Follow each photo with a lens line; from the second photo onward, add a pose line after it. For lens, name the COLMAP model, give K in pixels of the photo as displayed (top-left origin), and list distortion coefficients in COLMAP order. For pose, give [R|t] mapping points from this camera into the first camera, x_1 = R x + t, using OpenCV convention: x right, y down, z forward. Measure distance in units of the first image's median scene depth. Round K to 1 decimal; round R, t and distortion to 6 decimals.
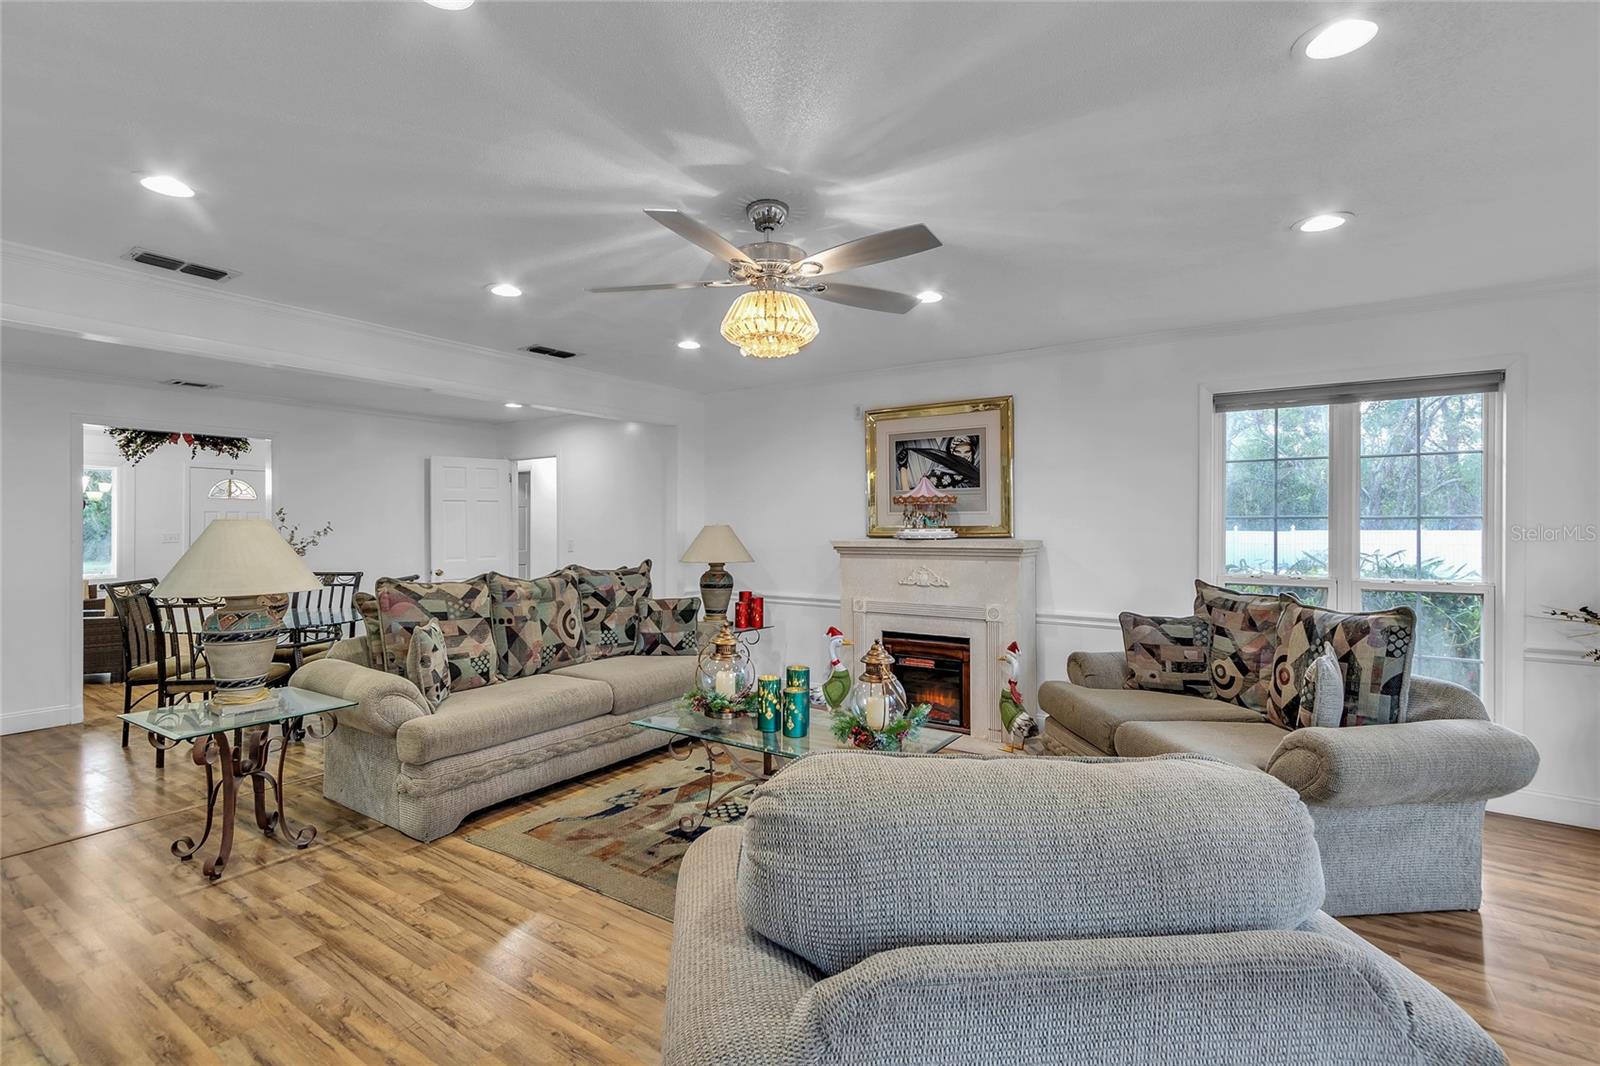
lens RADIAL K [[739.8, 0, 793.2], [0, 739.8, 526.2], [0, 0, 1]] dist [0.004331, -0.000124]
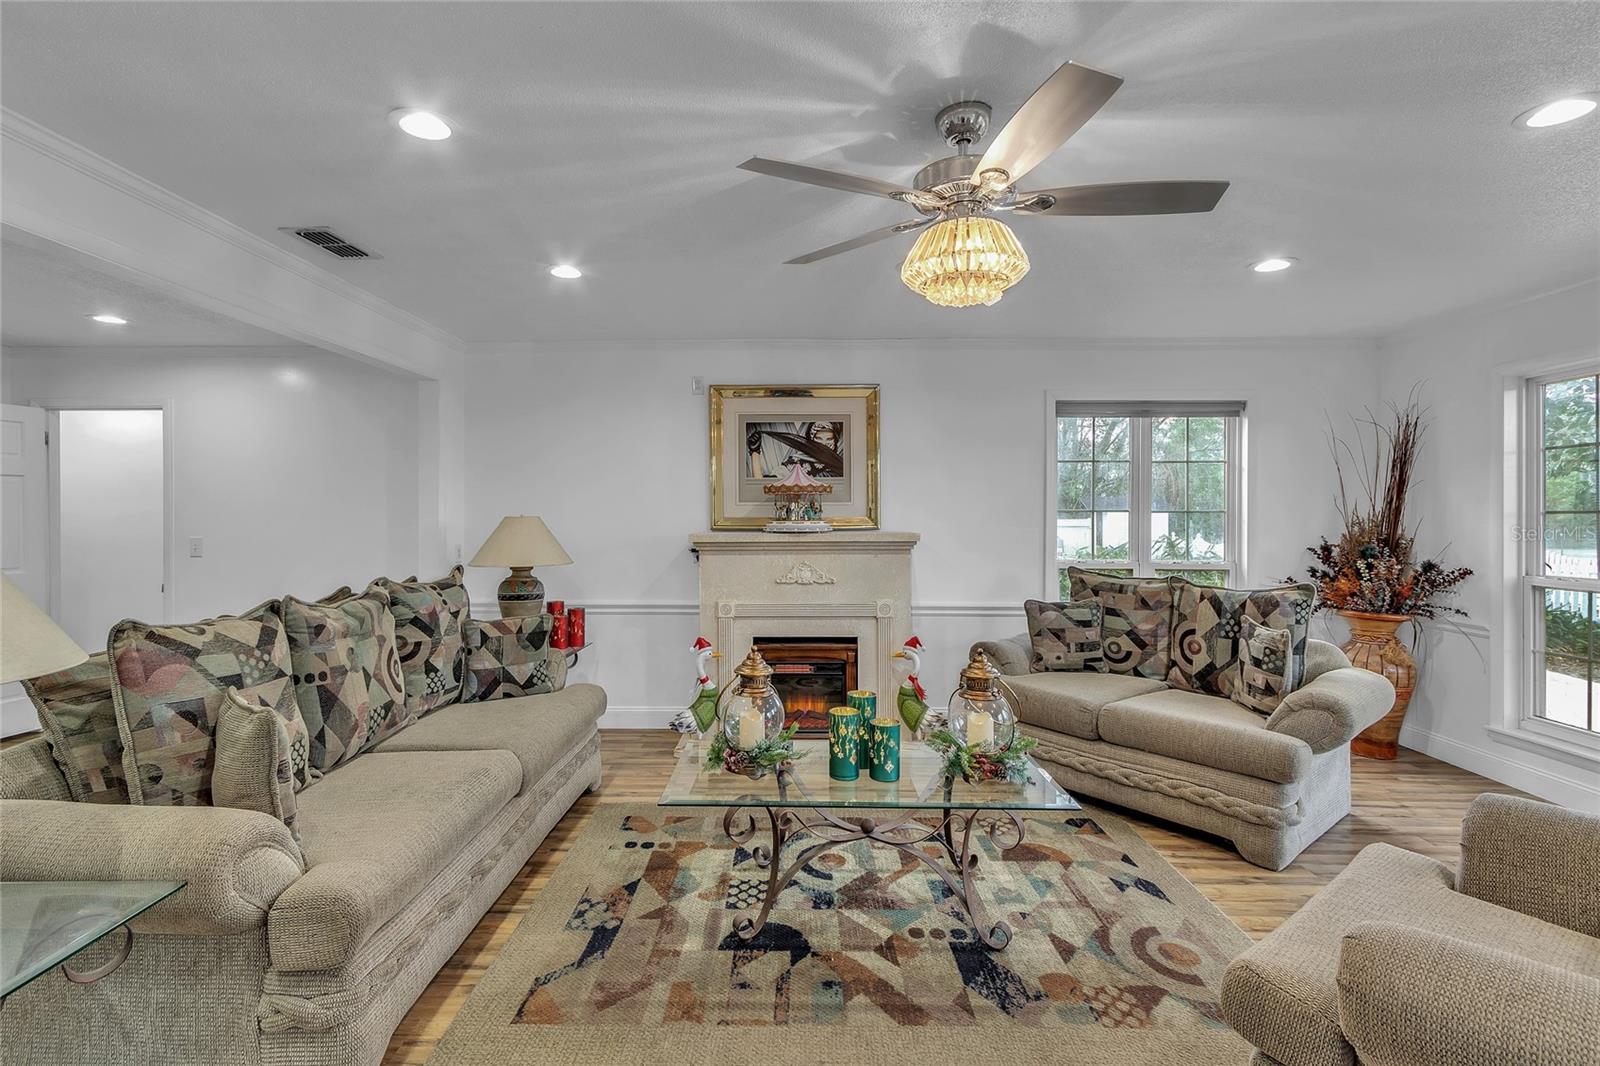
lens RADIAL K [[748.9, 0, 788.6], [0, 748.9, 515.8], [0, 0, 1]] dist [0.005335, 0.000149]
pose [[0.834897, 0.001477, 0.550405, -0.380852], [-0.001182, 0.999999, -0.000891, -0.002140], [-0.550405, 0.000093, 0.834897, 0.265894]]
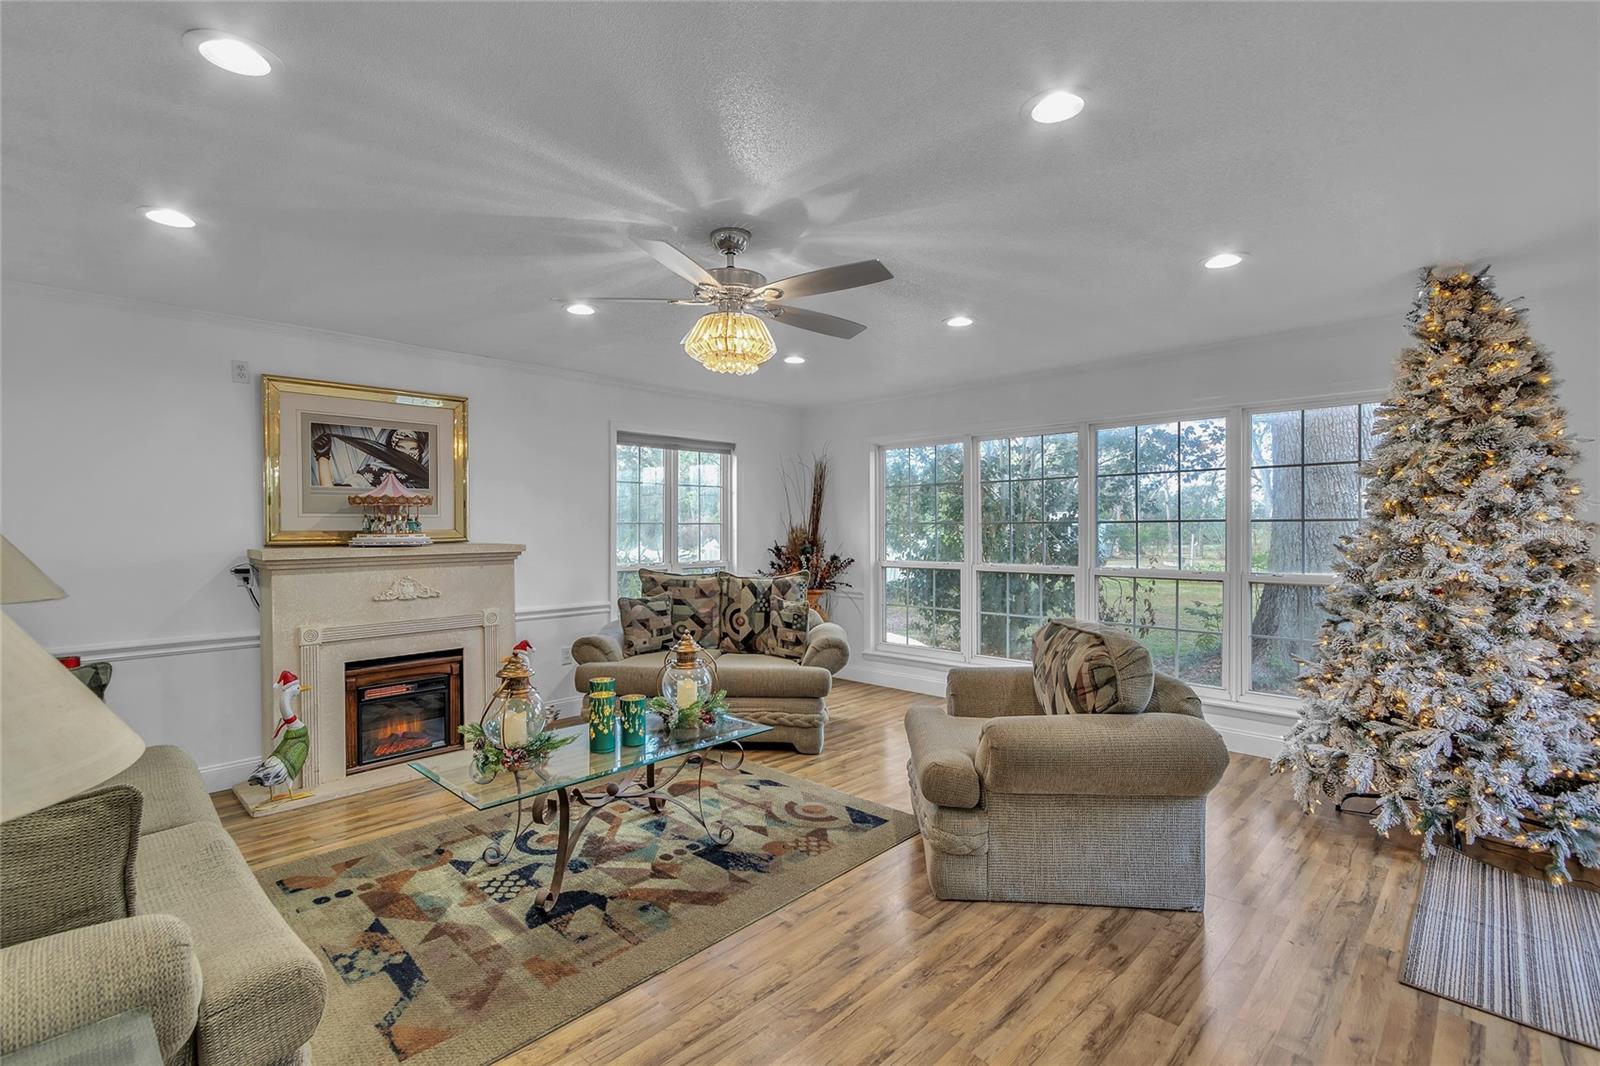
lens RADIAL K [[724.4, 0, 800.0], [0, 724.4, 533.0], [0, 0, 1]] dist [0.002410, 0.000007]
pose [[0.167176, -0.008520, 0.985890, -0.642205], [0.004988, 0.999957, 0.007796, -0.002032], [-0.985914, 0.003614, 0.167212, 0.440445]]
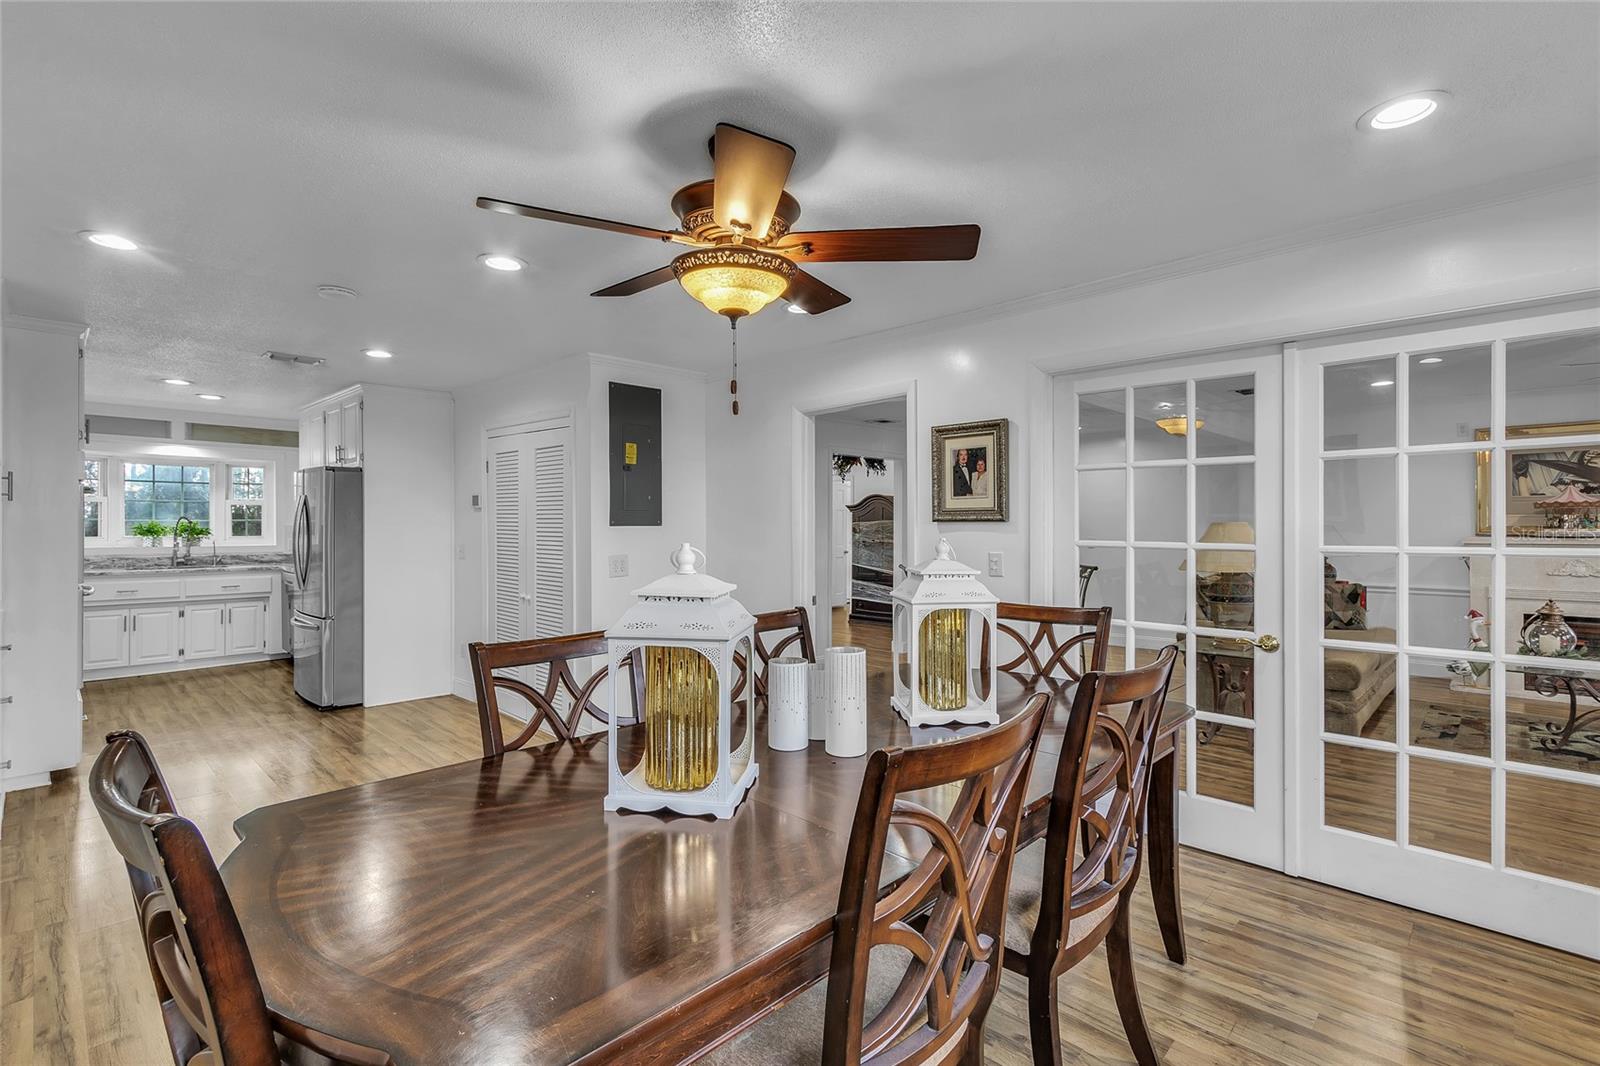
lens RADIAL K [[739.8, 0, 793.2], [0, 739.8, 526.2], [0, 0, 1]] dist [0.004331, -0.000124]
pose [[0.984720, -0.000435, -0.174146, -0.947345], [0.000458, 1.000000, 0.000094, -0.001290], [0.174146, -0.000172, 0.984720, -0.440267]]
